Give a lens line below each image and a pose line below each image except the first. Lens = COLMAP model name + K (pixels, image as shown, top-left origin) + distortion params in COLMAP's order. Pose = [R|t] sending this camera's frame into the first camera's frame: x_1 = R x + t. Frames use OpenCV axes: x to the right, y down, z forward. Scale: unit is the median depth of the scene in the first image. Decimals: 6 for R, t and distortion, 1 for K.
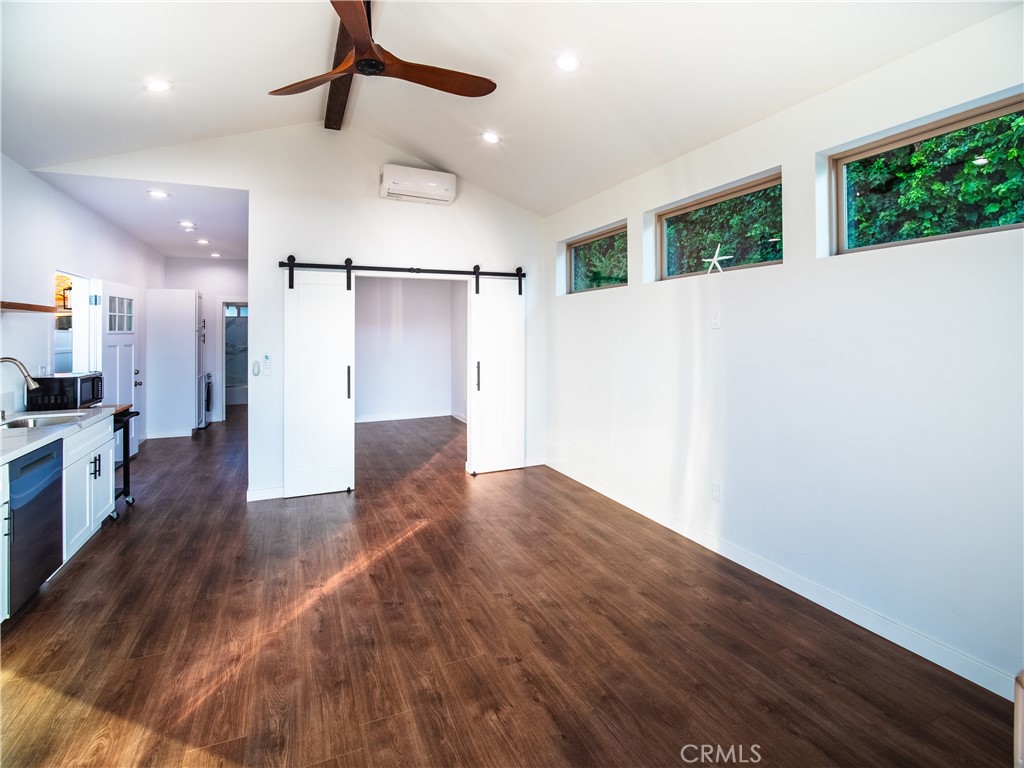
lens RADIAL K [[488.2, 0, 490.0], [0, 488.2, 333.7], [0, 0, 1]] dist [-0.001251, -0.001918]
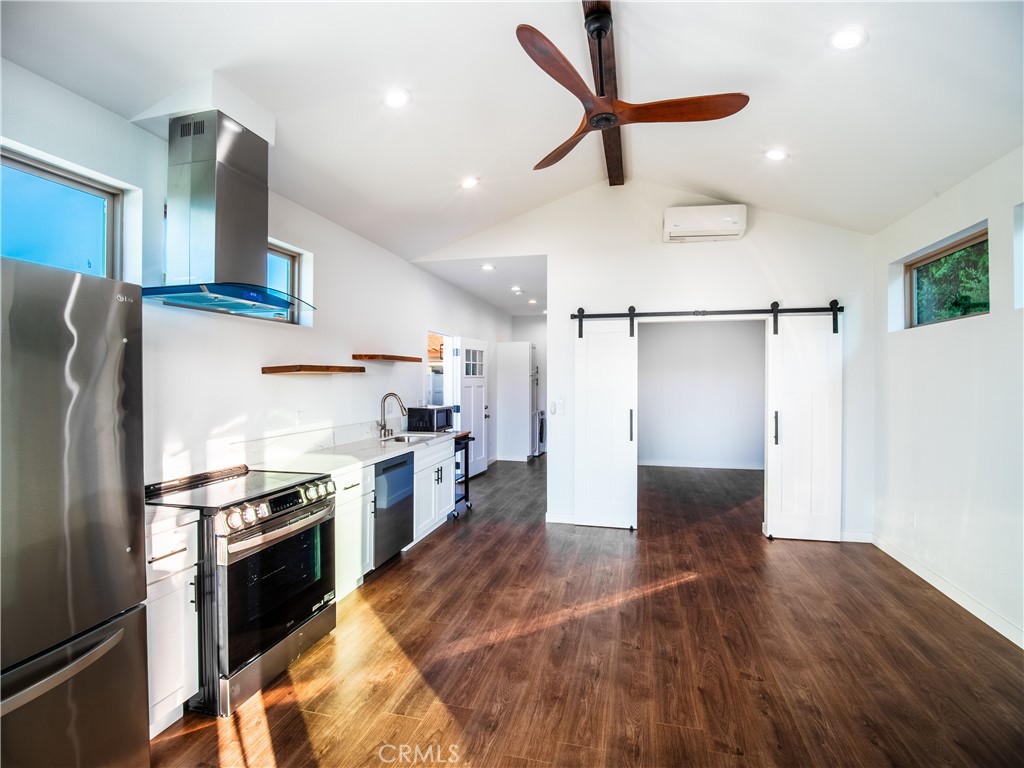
lens RADIAL K [[475.6, 0, 528.7], [0, 475.6, 382.0], [0, 0, 1]] dist [0.001096, -0.005656]
pose [[0.819147, 0.010669, -0.573485, 0.142769], [-0.006672, 0.999937, 0.009072, -0.000557], [0.573545, -0.003605, 0.819166, 0.055572]]
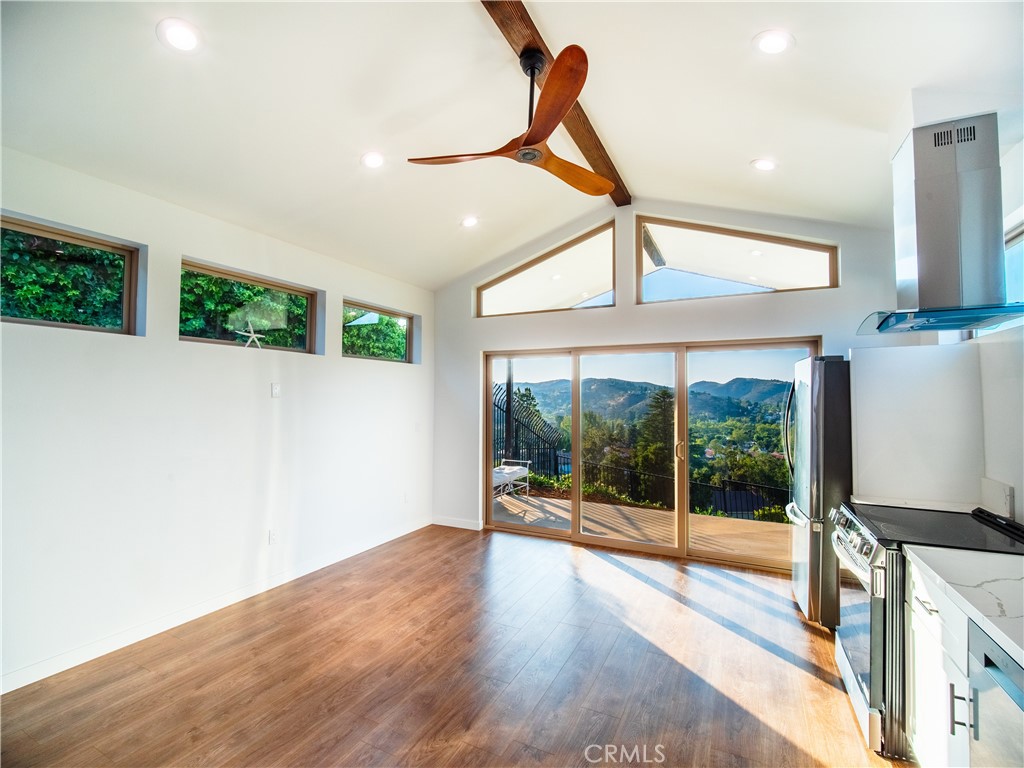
lens RADIAL K [[470.1, 0, 512.0], [0, 470.1, 384.0], [0, 0, 1]] dist [-0.000237, -0.000765]
pose [[-0.661929, 0.019868, 0.749304, -0.705047], [-0.006115, 0.999472, -0.031904, -0.008489], [-0.749542, -0.025700, -0.661458, 1.208784]]
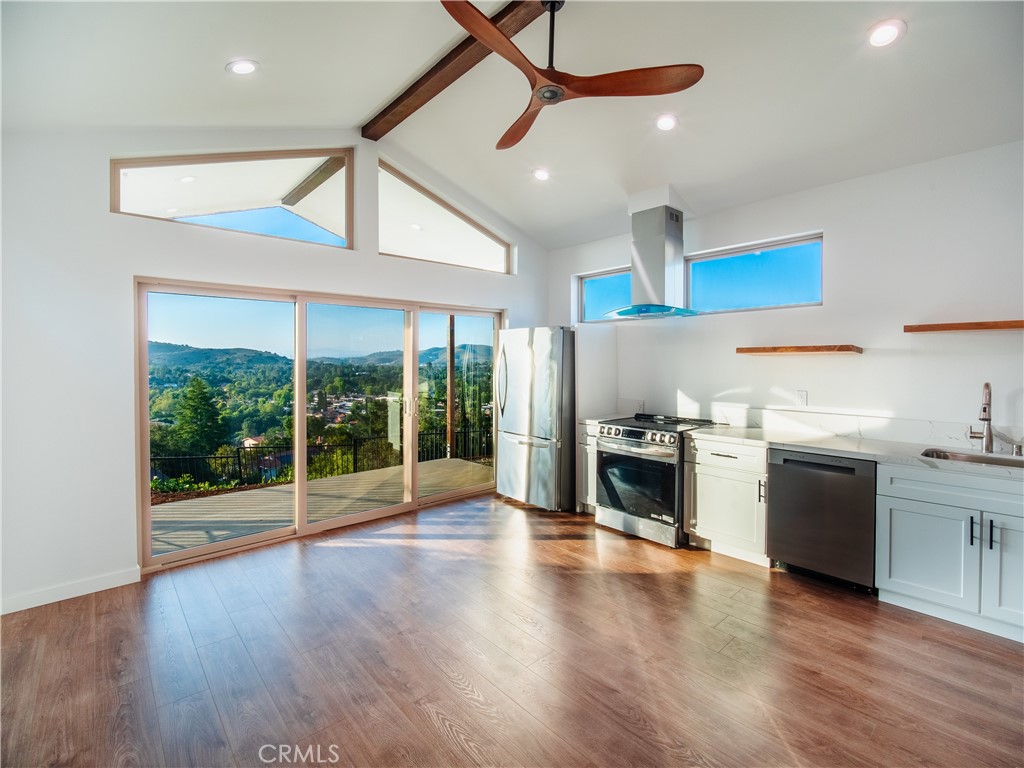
lens RADIAL K [[470.1, 0, 512.0], [0, 470.1, 384.0], [0, 0, 1]] dist [-0.000237, -0.000765]
pose [[-0.942429, 0.023297, -0.333594, 0.105543], [0.009386, 0.999020, 0.043253, 0.006638], [0.334275, 0.037632, -0.941724, 1.338034]]
